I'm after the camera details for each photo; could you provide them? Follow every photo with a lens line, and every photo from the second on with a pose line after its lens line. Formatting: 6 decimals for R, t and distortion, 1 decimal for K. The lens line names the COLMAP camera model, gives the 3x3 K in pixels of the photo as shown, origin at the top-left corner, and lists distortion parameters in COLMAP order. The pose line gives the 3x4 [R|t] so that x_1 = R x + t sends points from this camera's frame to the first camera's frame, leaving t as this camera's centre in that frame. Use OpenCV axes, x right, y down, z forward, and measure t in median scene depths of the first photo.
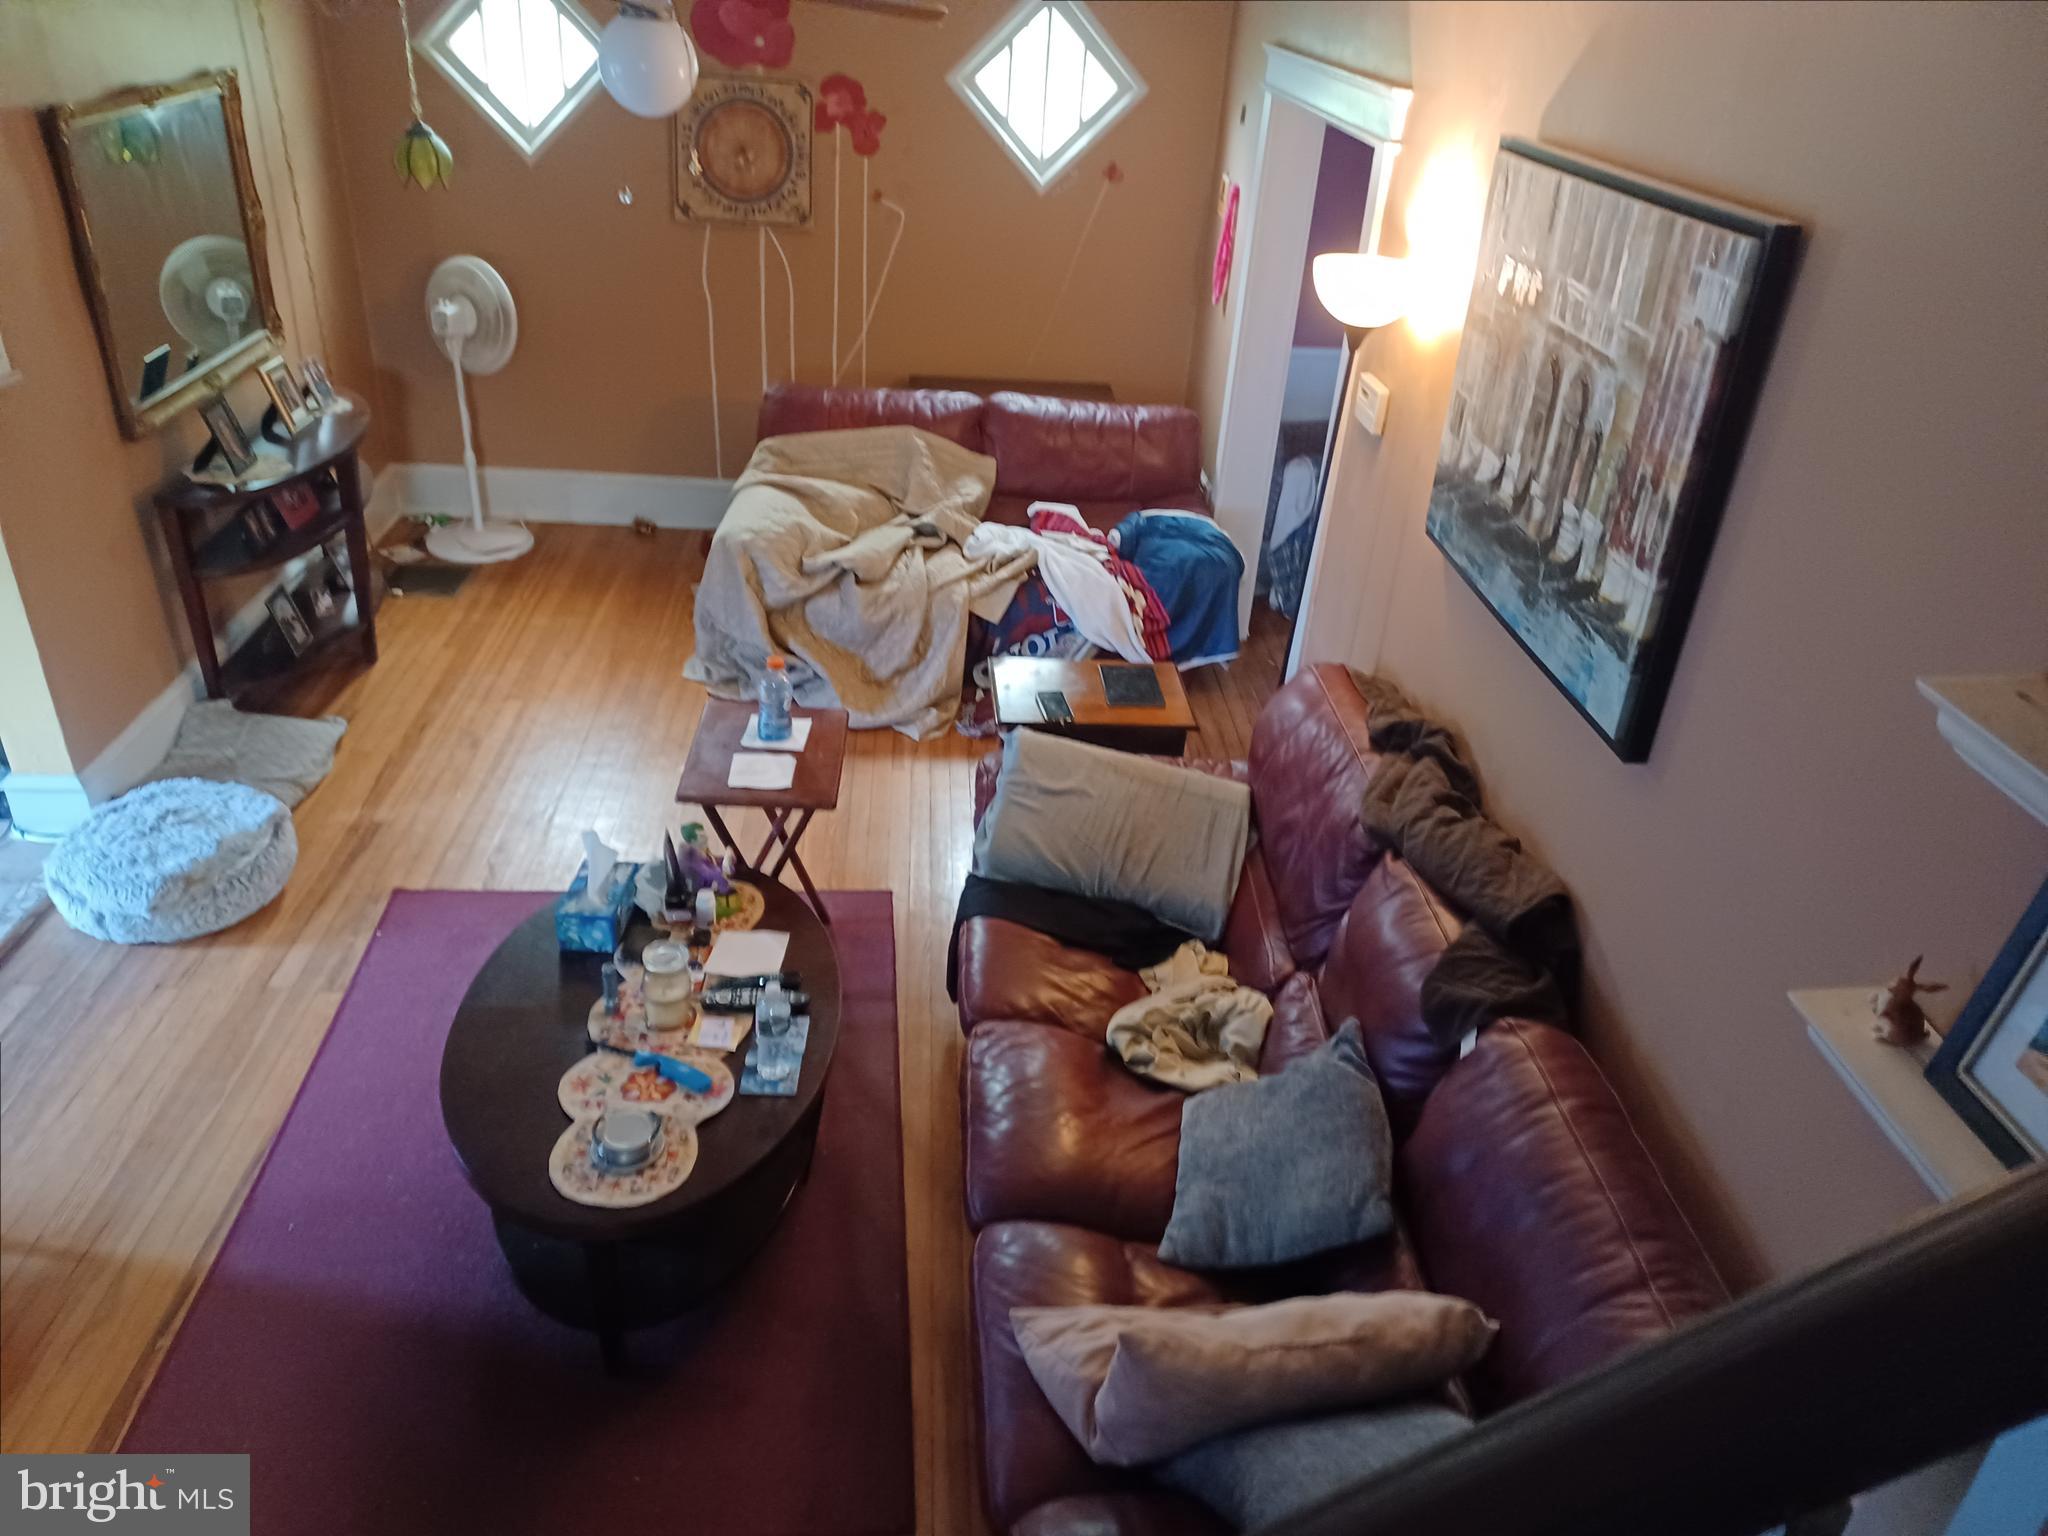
lens RADIAL K [[1482.1, 0, 1019.6], [0, 1482.1, 772.2], [0, 0, 1]] dist [0.052714, 0.000298]
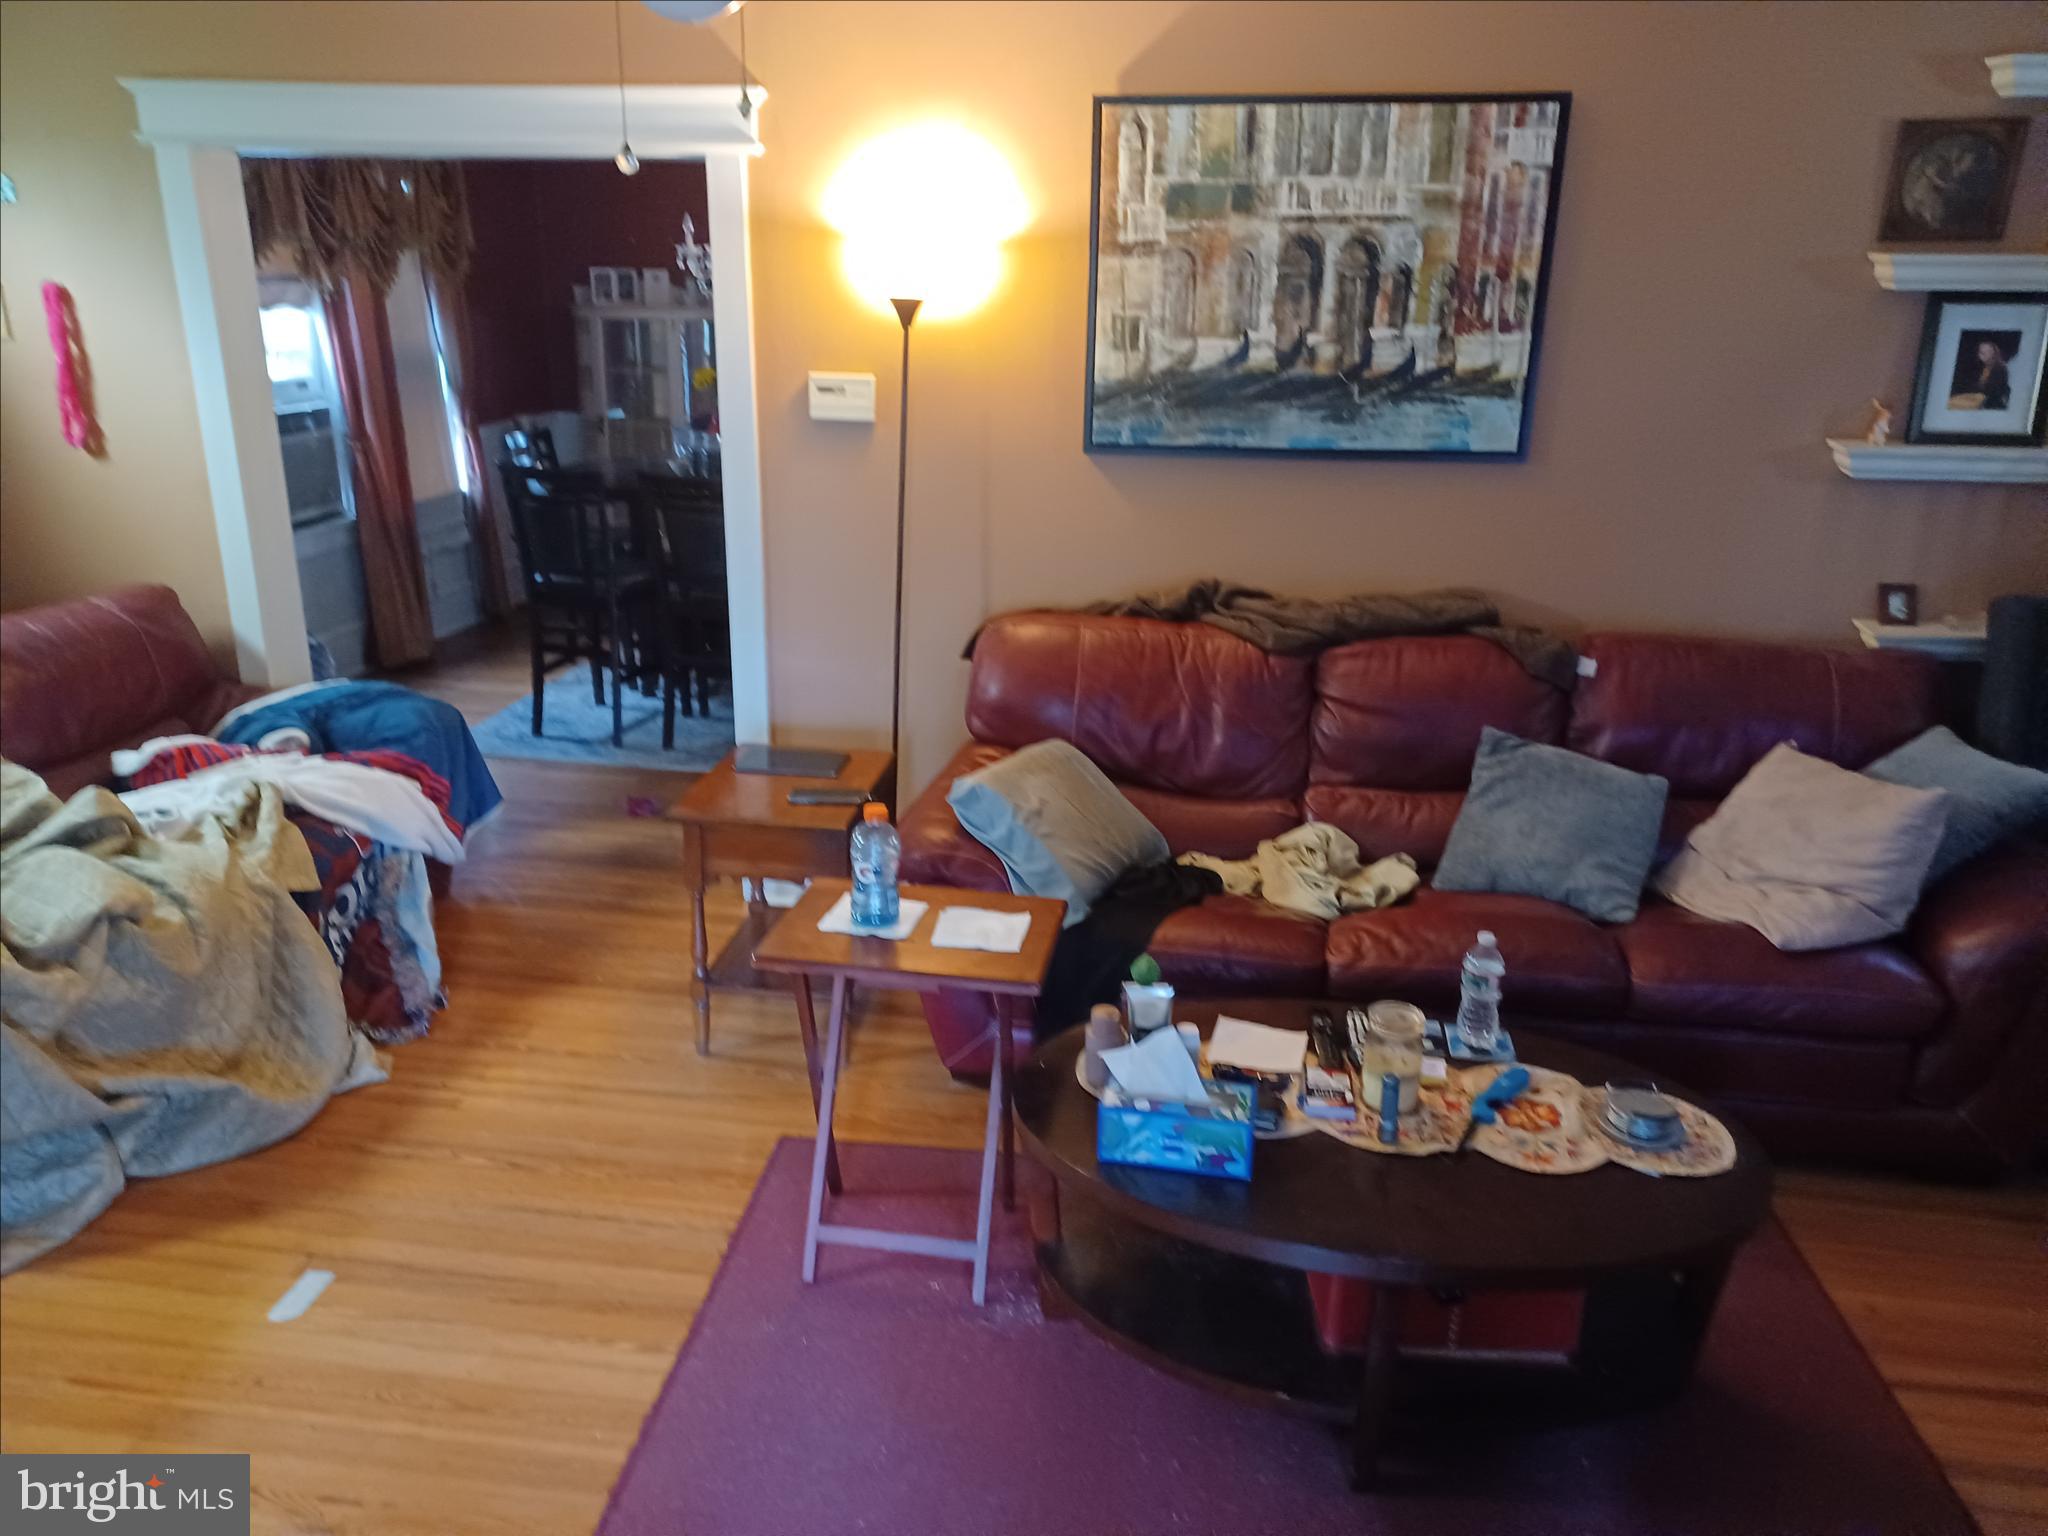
lens RADIAL K [[1482.1, 0, 1020.3], [0, 1482.1, 760.7], [0, 0, 1]] dist [0.052714, 0.000298]
pose [[0.215784, -0.372431, 0.902625, -1.027094], [0.473345, 0.848422, 0.236907, -0.305695], [-0.854038, 0.376133, 0.359365, 0.880851]]
